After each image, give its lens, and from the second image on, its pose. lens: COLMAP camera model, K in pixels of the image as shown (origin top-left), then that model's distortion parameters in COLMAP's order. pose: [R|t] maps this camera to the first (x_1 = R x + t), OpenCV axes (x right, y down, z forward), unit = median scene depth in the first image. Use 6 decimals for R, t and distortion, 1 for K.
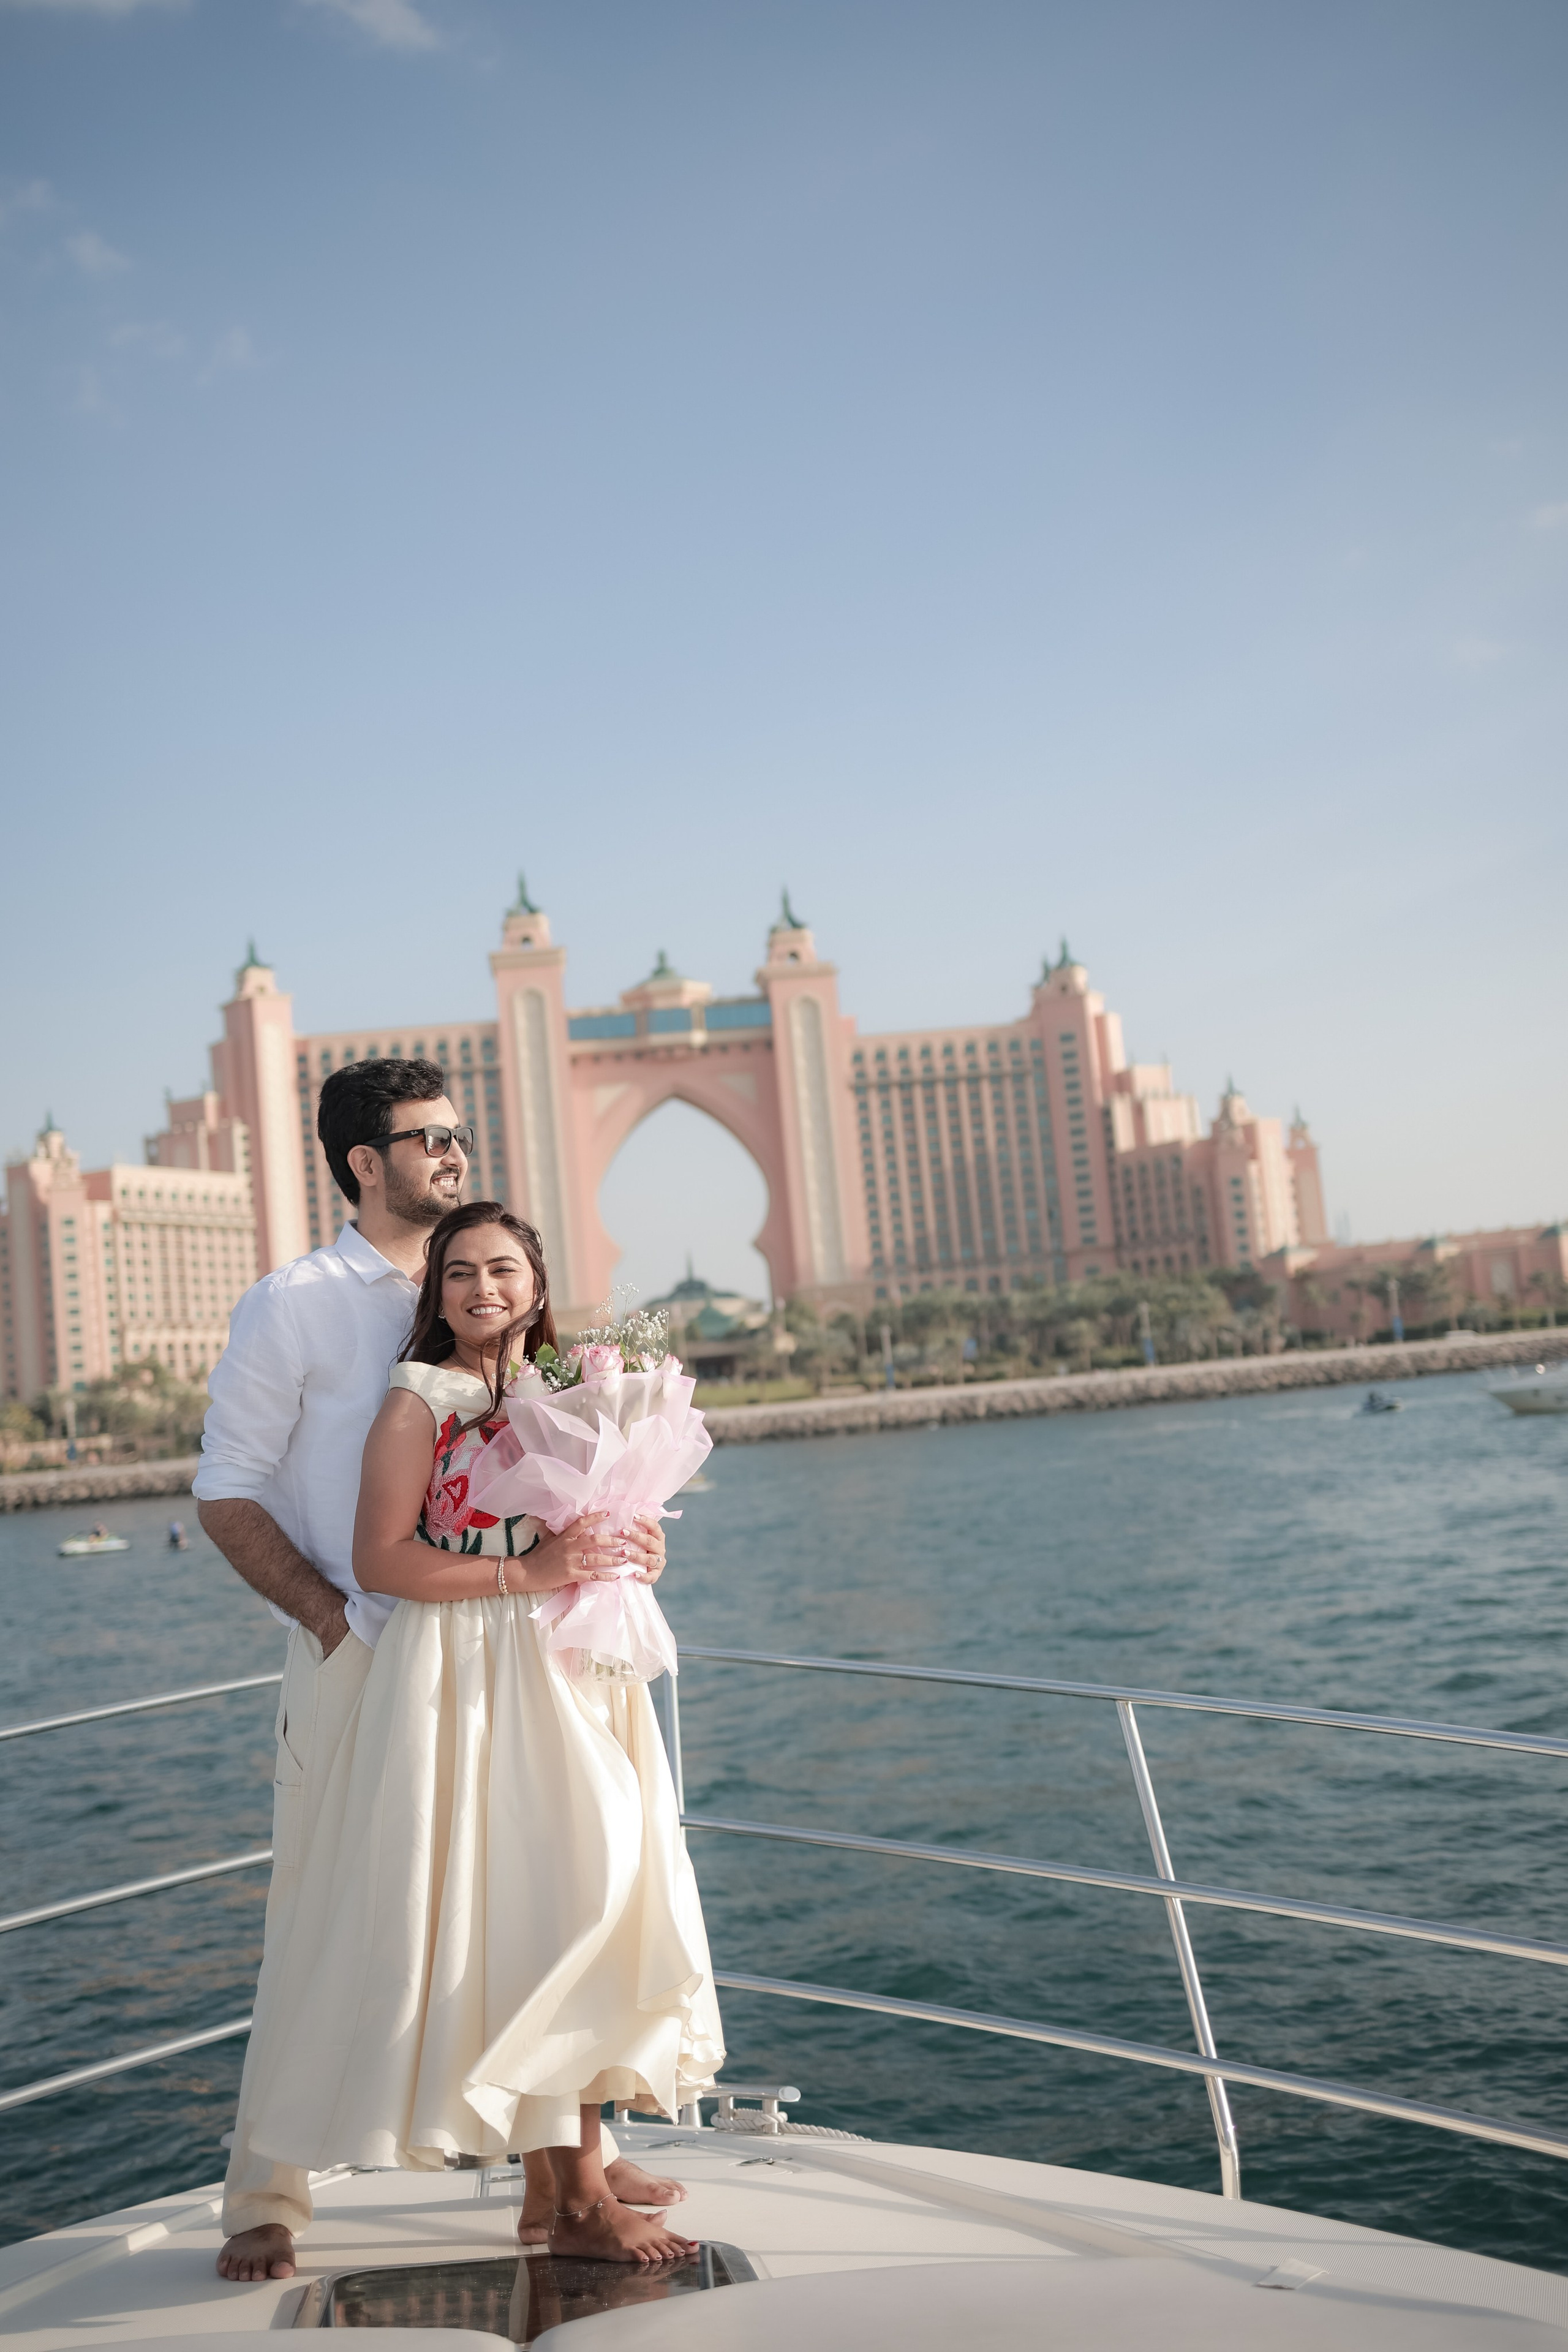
lens RADIAL K [[2387.3, 0, 784.0], [0, 2387.3, 1176.0], [0, 0, 1]] dist [-0.076671, 0.024468]
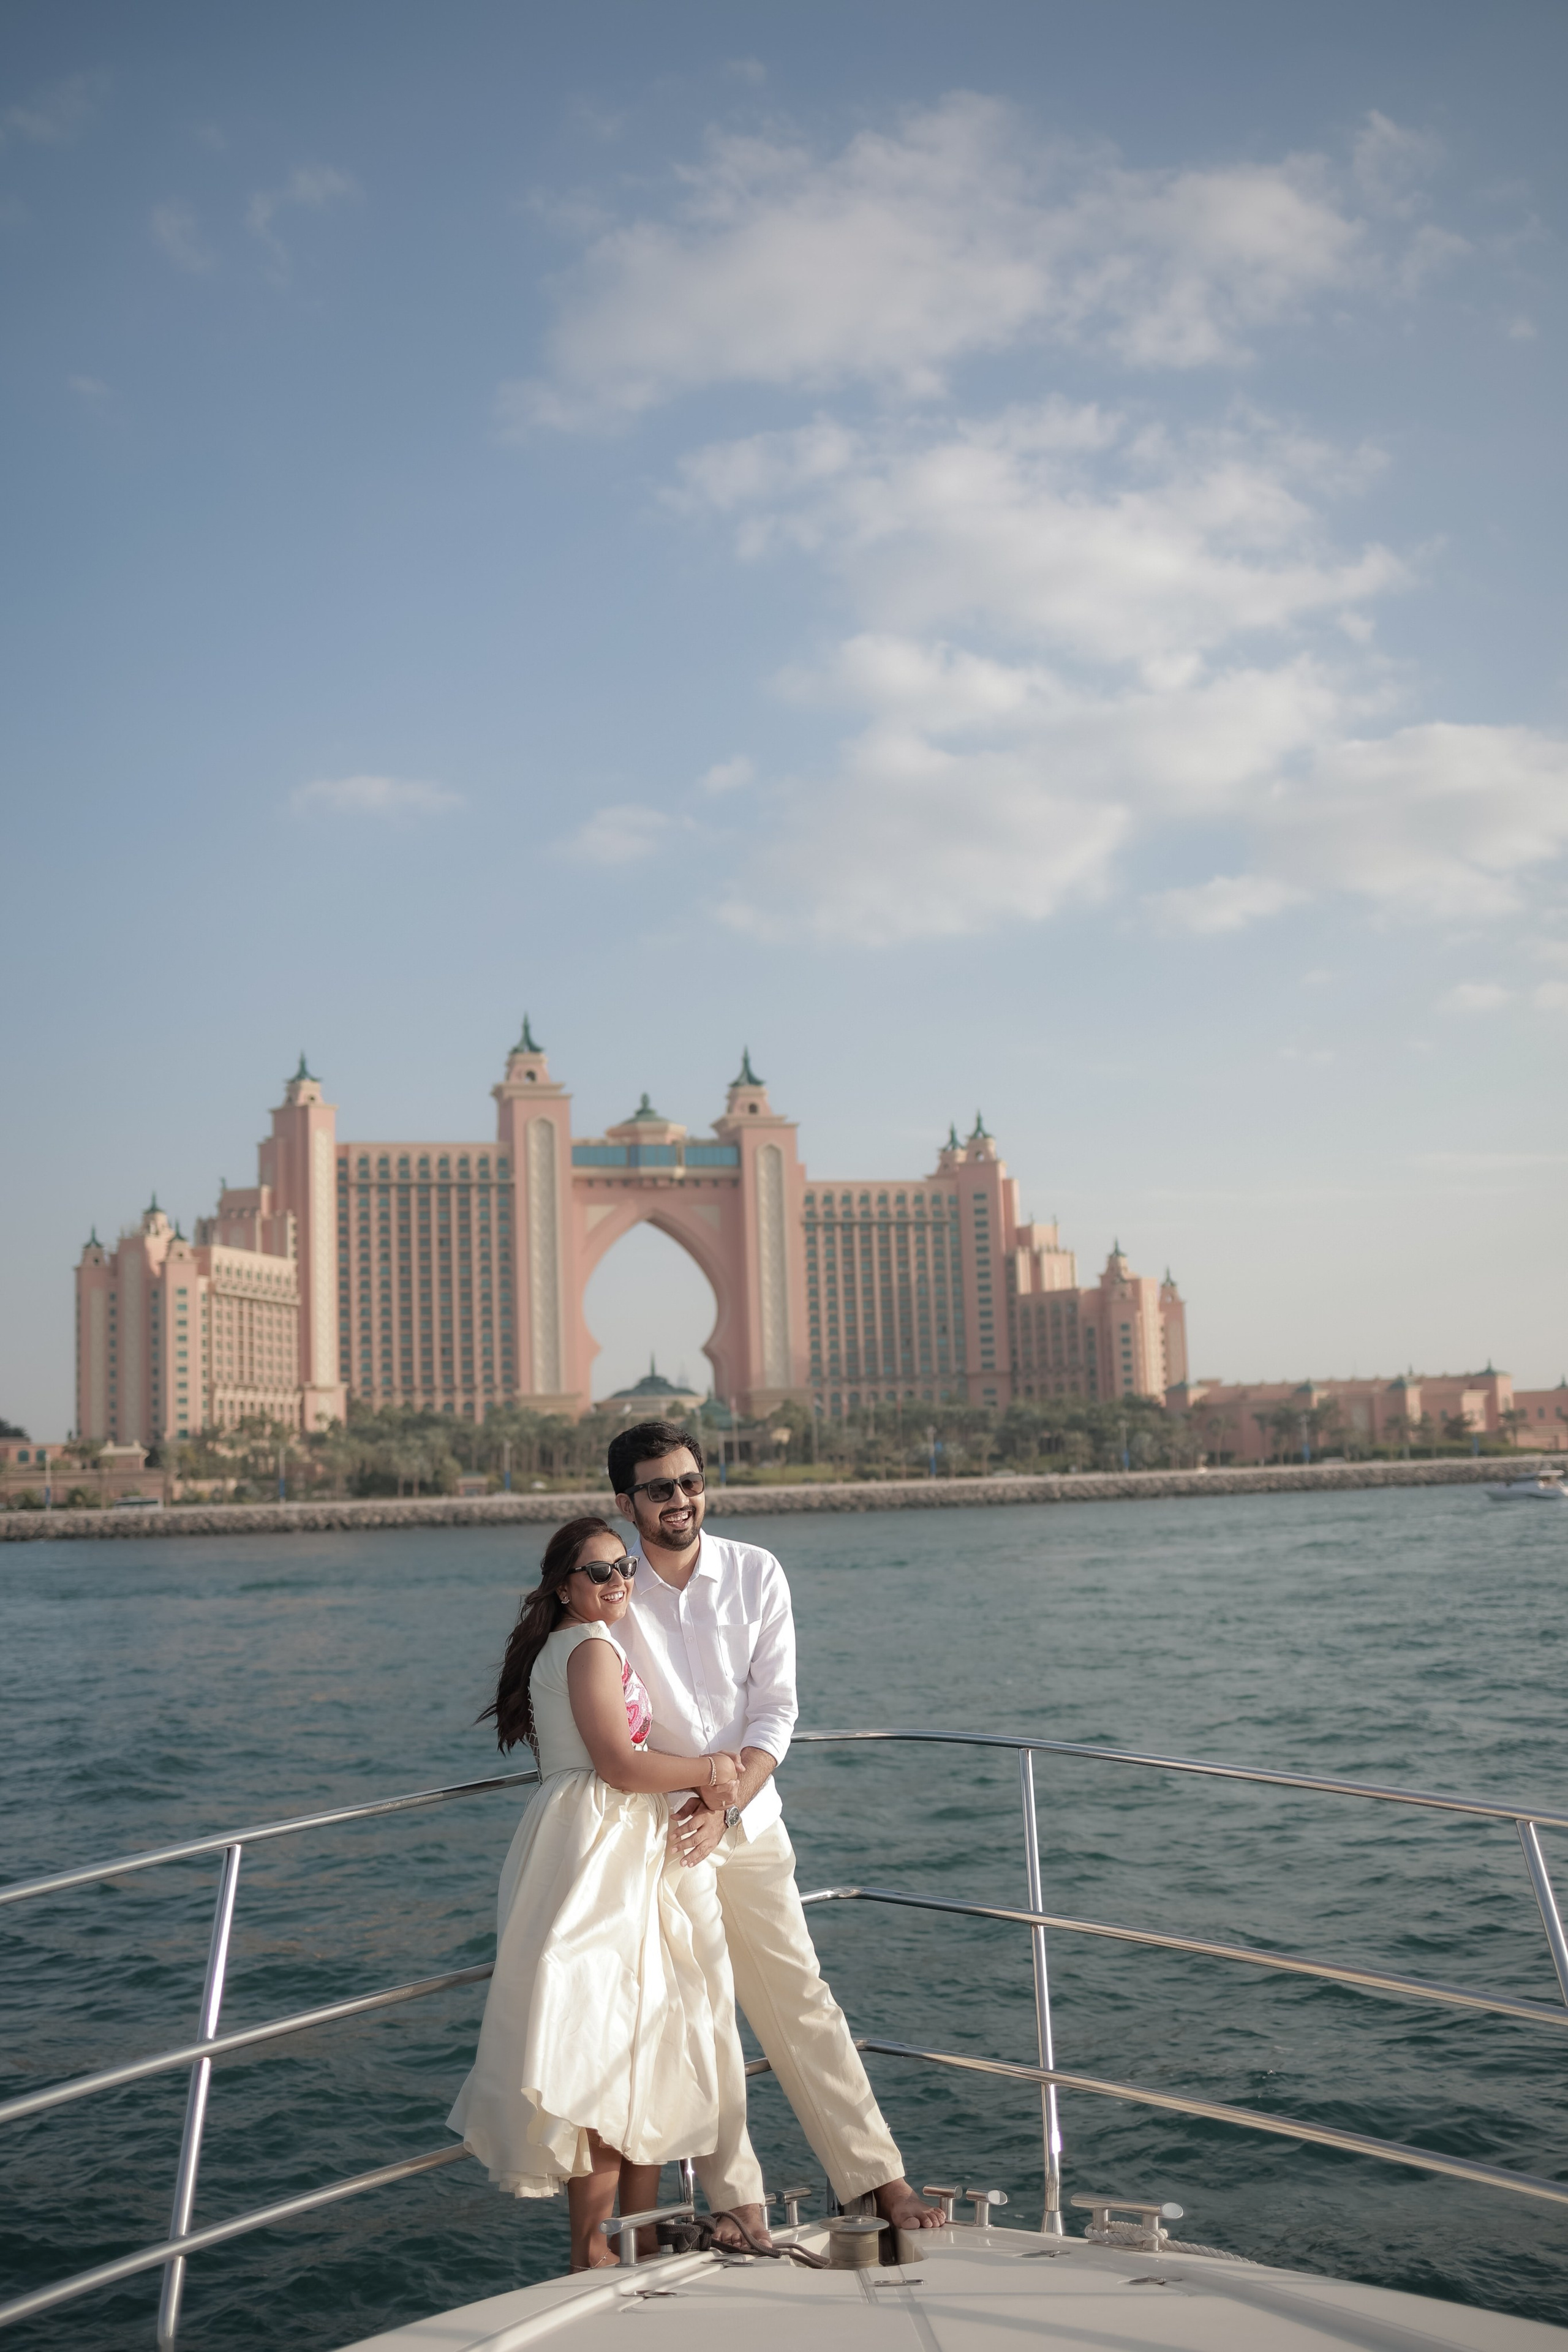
lens RADIAL K [[2387.3, 0, 784.0], [0, 2387.3, 1176.0], [0, 0, 1]] dist [-0.076671, 0.024468]
pose [[0.981260, 0.081570, 0.174571, -0.193551], [-0.073456, 0.995918, -0.052458, 0.002181], [-0.178137, 0.038652, 0.983246, -0.169527]]
